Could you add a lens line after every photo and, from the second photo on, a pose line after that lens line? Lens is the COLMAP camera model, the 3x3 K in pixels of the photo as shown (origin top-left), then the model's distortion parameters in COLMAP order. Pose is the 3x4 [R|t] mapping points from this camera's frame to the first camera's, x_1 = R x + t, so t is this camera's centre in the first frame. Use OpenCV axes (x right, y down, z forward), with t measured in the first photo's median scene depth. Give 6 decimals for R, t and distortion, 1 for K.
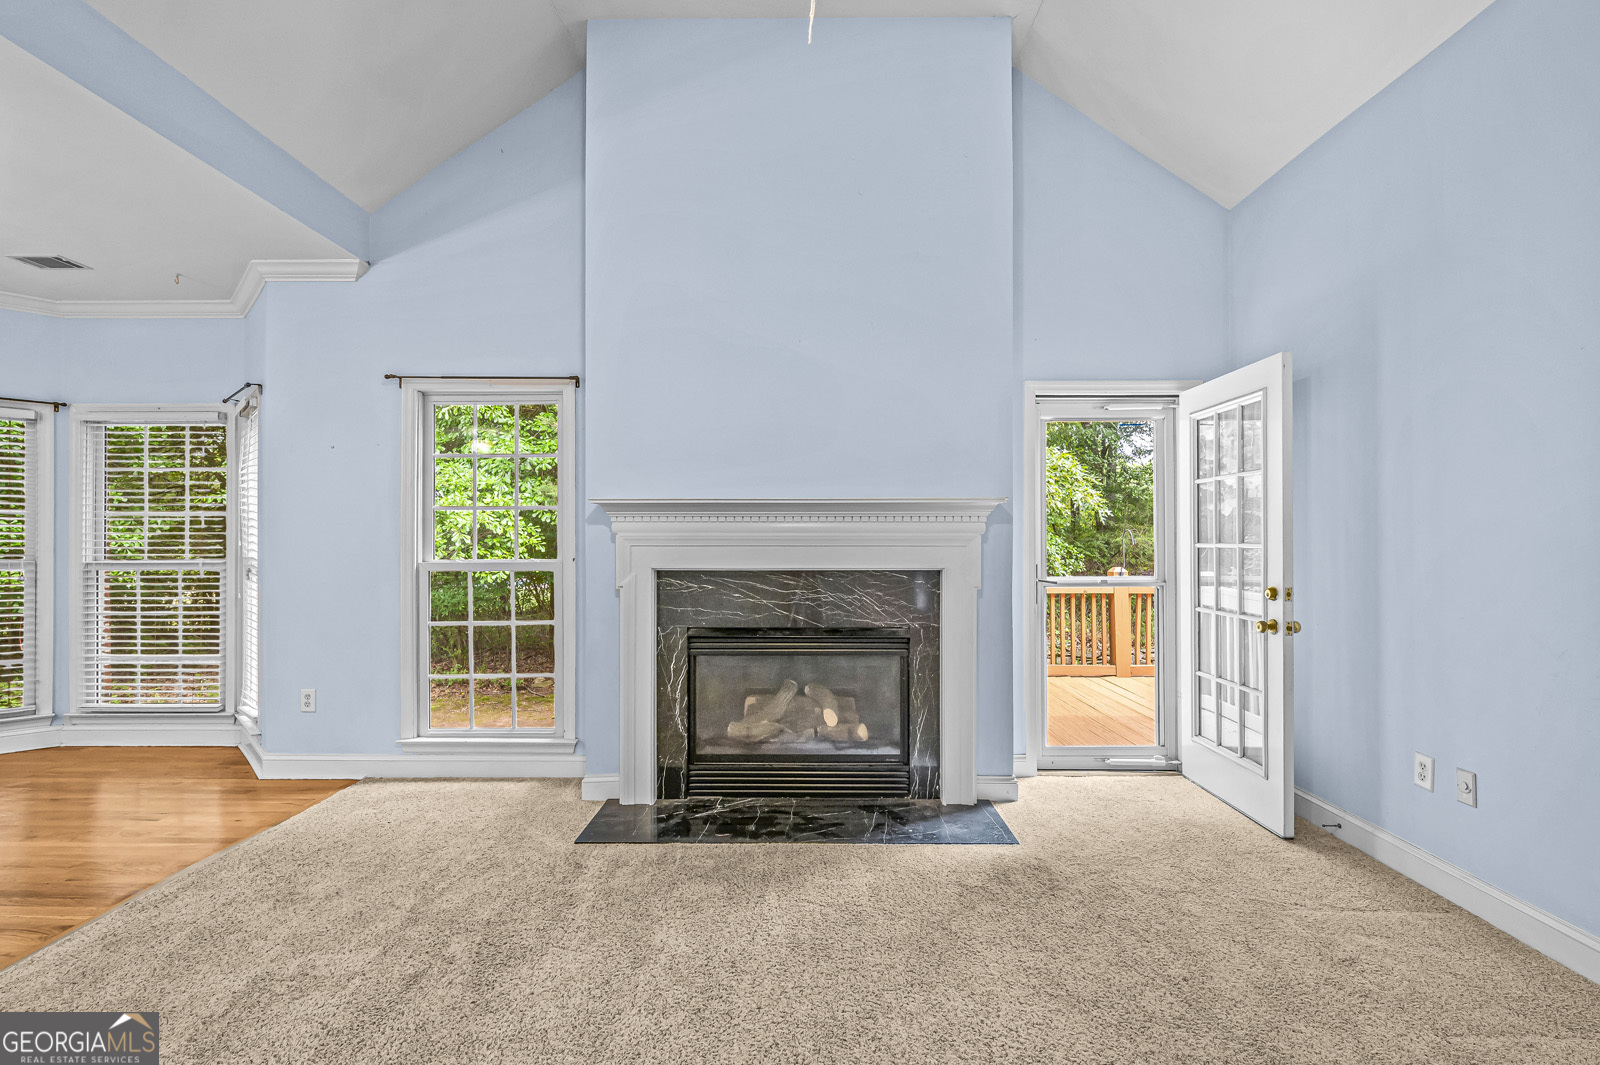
lens RADIAL K [[709.5, 0, 801.9], [0, 709.5, 541.5], [0, 0, 1]] dist [-0.001121, -0.000176]
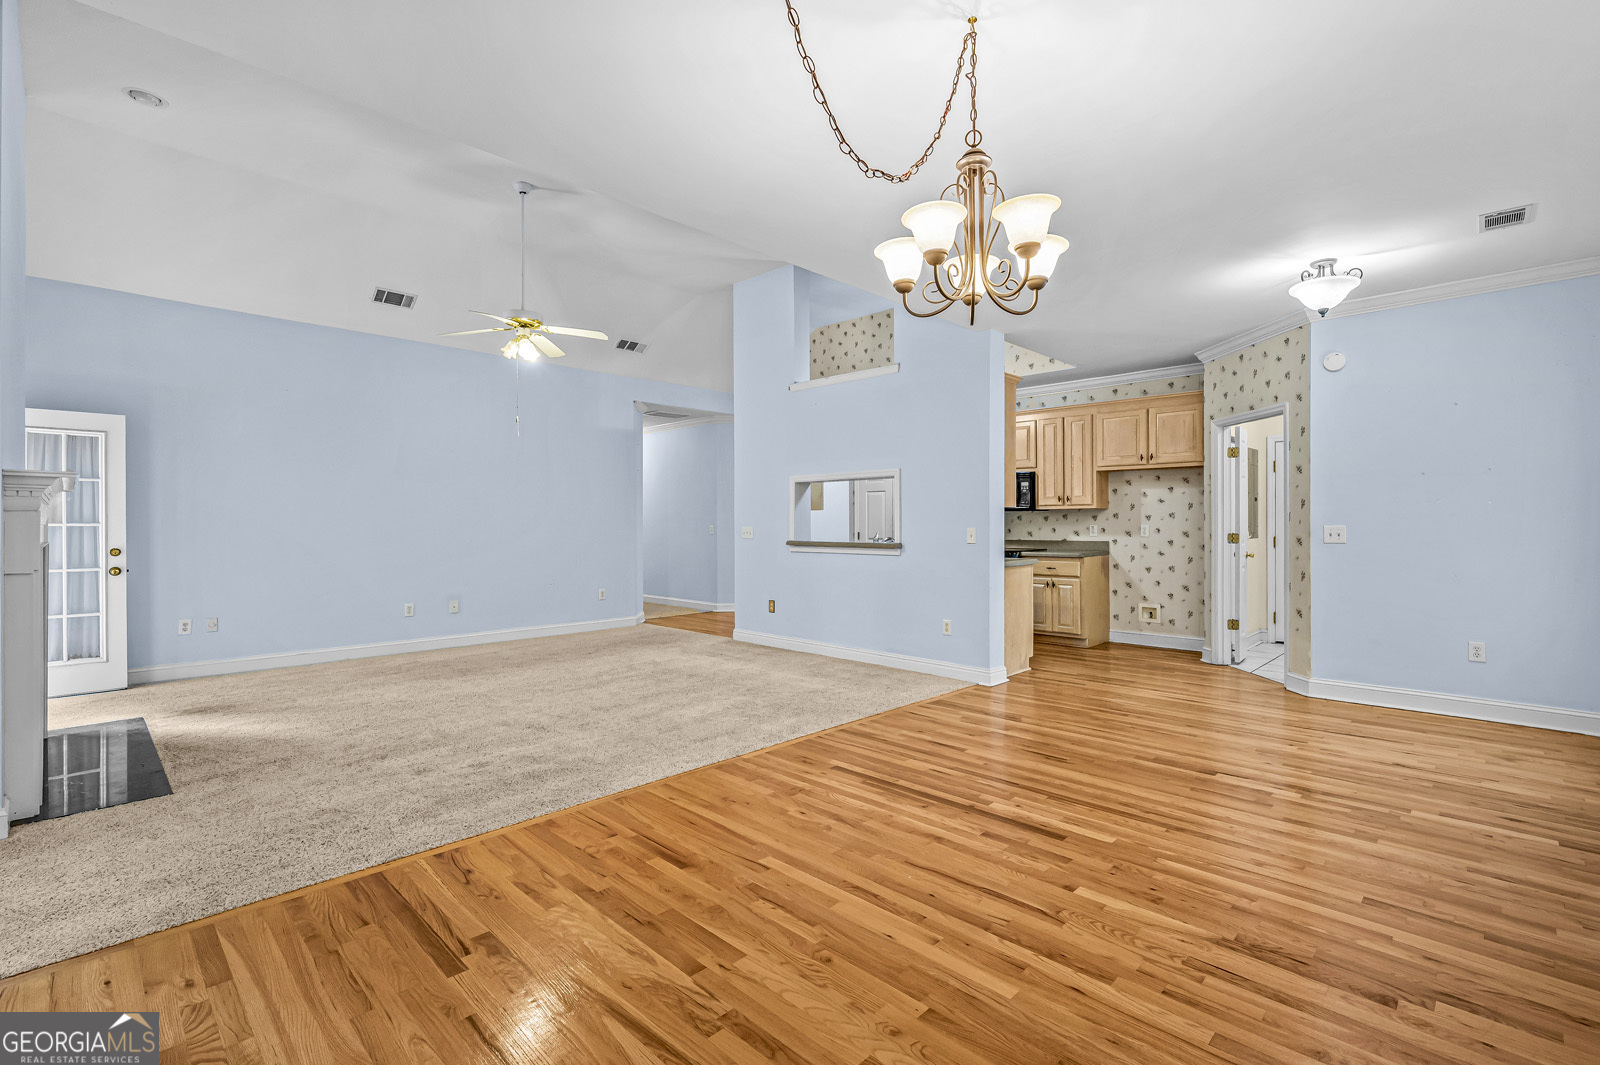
lens RADIAL K [[717.0, 0, 803.3], [0, 717.0, 521.1], [0, 0, 1]] dist [-0.001034, 0.000127]
pose [[-0.722308, 0.005728, 0.691548, -1.545576], [0.001797, 0.999978, -0.006405, 0.010275], [-0.691569, -0.003384, -0.722303, 0.957930]]
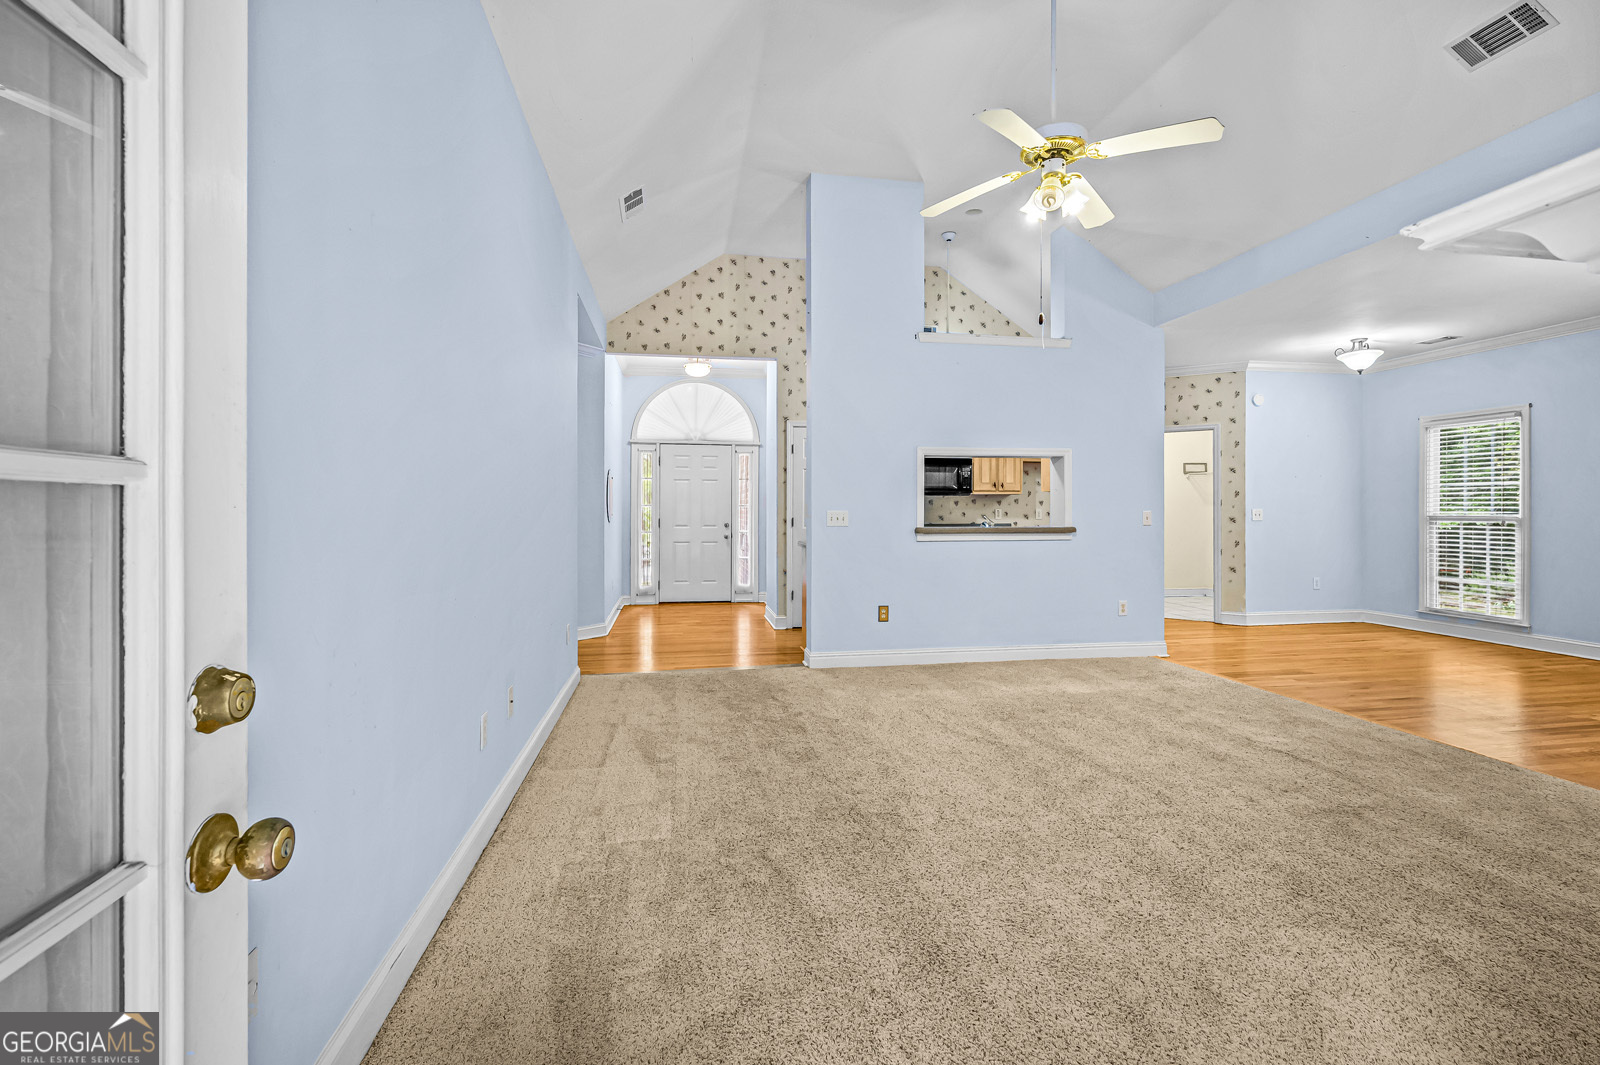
lens RADIAL K [[728.6, 0, 799.7], [0, 728.6, 506.8], [0, 0, 1]] dist [-0.001119, -0.000181]
pose [[-0.982295, 0.002252, -0.187325, 0.431493], [0.003481, 0.999975, -0.006234, 0.014691], [0.187306, -0.006775, -0.982278, 1.083010]]
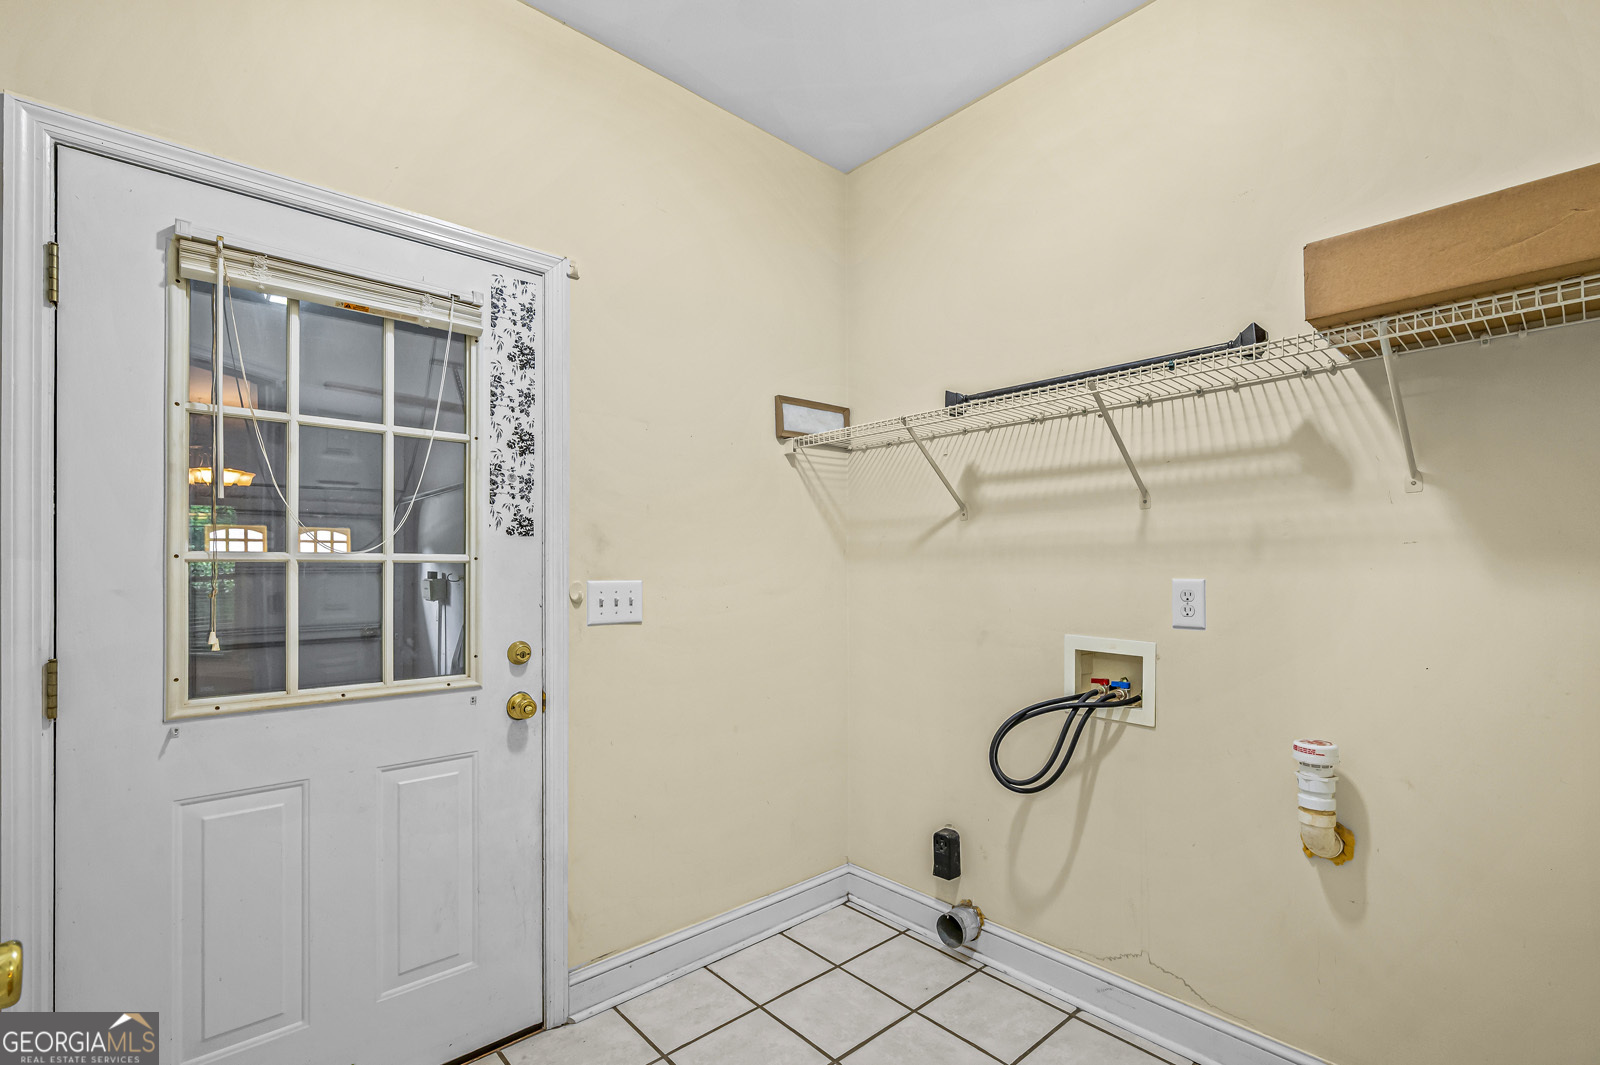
lens RADIAL K [[732.5, 0, 801.1], [0, 732.5, 568.8], [0, 0, 1]] dist [-0.001048, 0.000023]
pose [[-0.736860, 0.005485, -0.676023, -1.124074], [0.007634, 0.999971, -0.000208, 0.001476], [0.676002, -0.005314, -0.736880, -0.906758]]
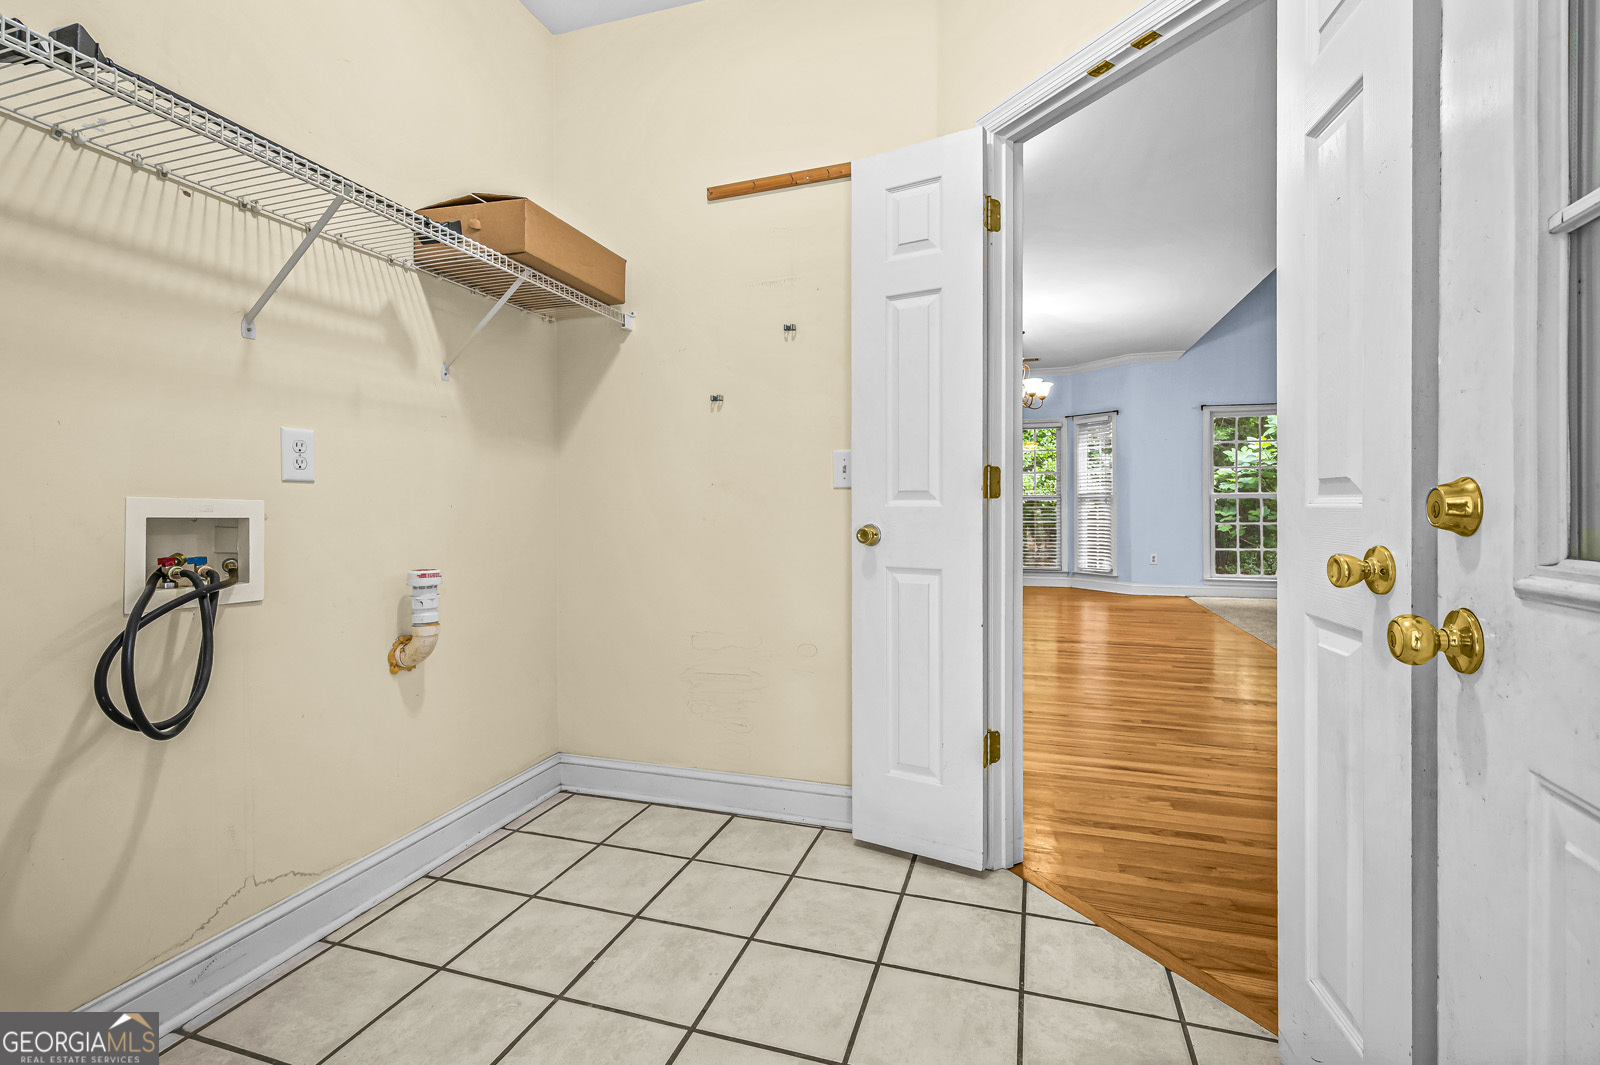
lens RADIAL K [[717.0, 0, 803.3], [0, 717.0, 521.1], [0, 0, 1]] dist [-0.001034, 0.000127]
pose [[0.957721, 0.007337, -0.287604, -1.231722], [-0.000264, 0.999697, 0.024623, 0.061211], [0.287698, -0.023506, 0.957433, -1.475233]]
